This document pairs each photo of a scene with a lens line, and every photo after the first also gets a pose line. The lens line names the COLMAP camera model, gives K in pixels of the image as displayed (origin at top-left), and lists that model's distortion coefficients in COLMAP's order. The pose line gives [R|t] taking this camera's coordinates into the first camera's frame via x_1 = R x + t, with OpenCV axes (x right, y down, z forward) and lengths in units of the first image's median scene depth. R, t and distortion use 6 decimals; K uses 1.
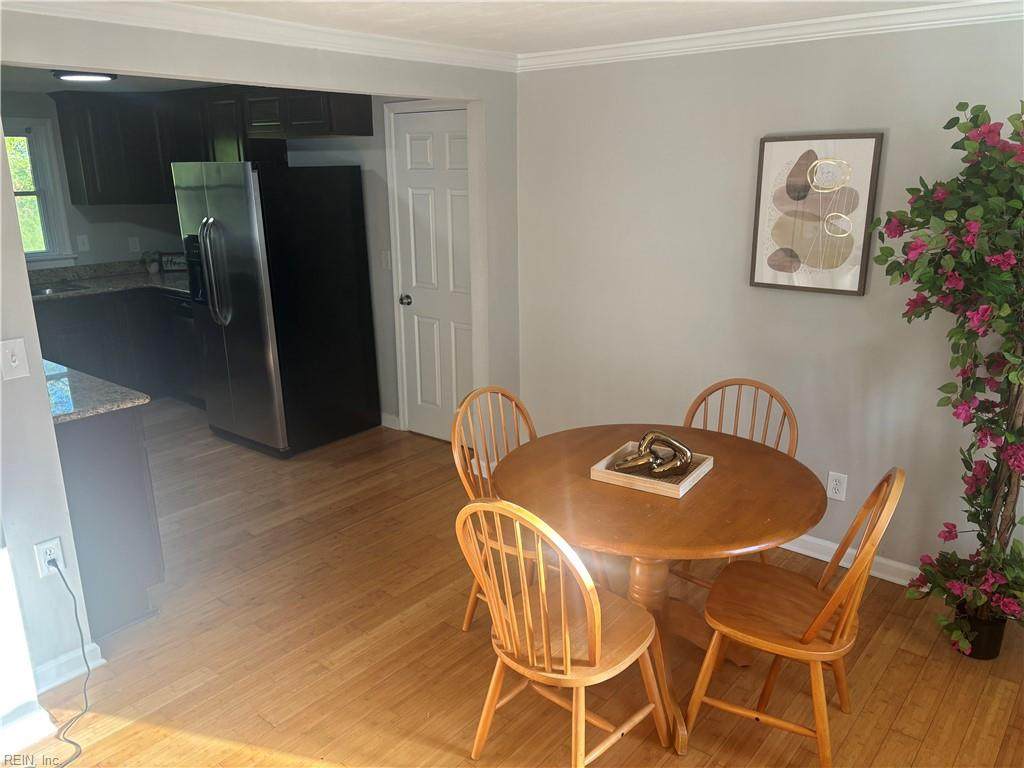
lens RADIAL K [[777.1, 0, 515.8], [0, 777.1, 368.3], [0, 0, 1]] dist [0.054966, -0.004119]
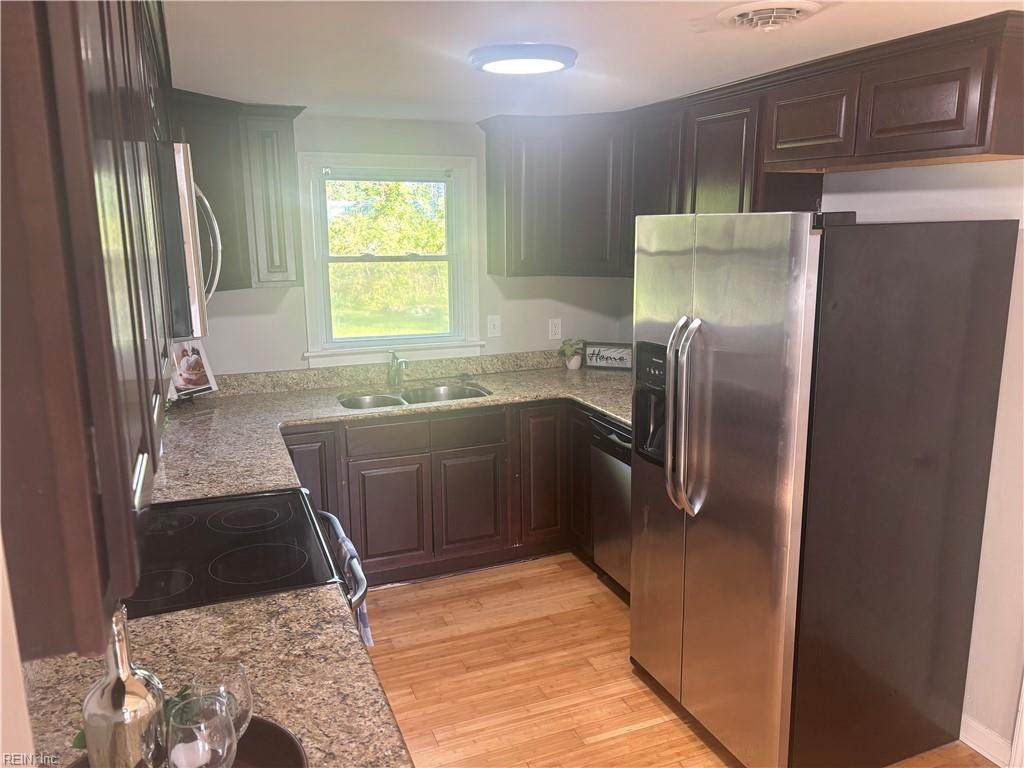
lens RADIAL K [[777.1, 0, 515.8], [0, 777.1, 368.3], [0, 0, 1]] dist [0.054966, -0.004119]
pose [[0.880705, 0.098544, -0.463302, -0.205504], [-0.130790, 0.990685, -0.037903, -0.101402], [0.455251, 0.093976, 0.885390, 0.401898]]
